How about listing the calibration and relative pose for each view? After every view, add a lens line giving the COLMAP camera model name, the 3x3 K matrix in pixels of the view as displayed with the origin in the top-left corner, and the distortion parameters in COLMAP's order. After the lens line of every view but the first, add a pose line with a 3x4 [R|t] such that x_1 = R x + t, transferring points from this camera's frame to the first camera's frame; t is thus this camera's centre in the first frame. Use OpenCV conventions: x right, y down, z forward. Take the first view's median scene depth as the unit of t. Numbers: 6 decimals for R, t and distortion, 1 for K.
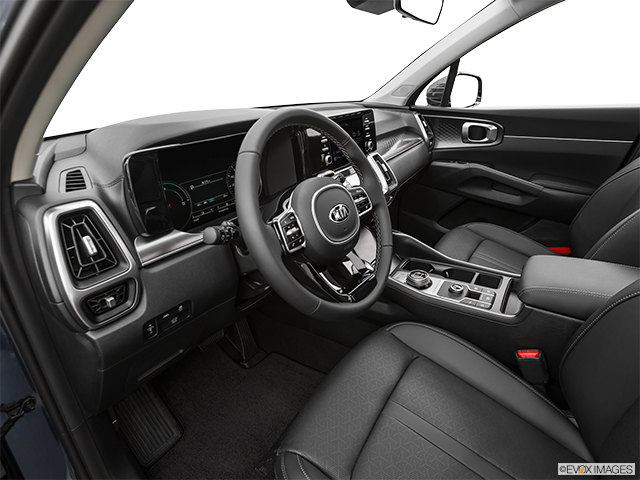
lens RADIAL K [[343.3, 0, 320.0], [0, 343.3, 240.0], [0, 0, 1]] dist [0.005113, 0.002209]
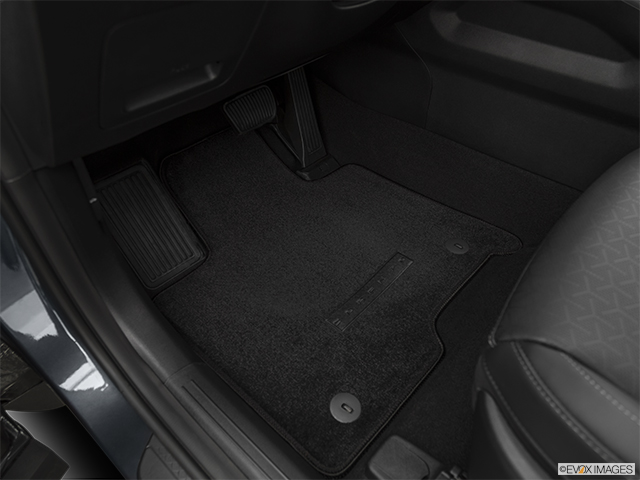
lens RADIAL K [[469.4, 0, 320.0], [0, 469.4, 240.0], [0, 0, 1]] dist [-0.008395, -0.001102]
pose [[0.987119, 0.129379, -0.094117, -0.125690], [-0.089995, 0.935396, 0.341959, 0.232788], [0.132279, -0.329084, 0.934990, 0.256524]]
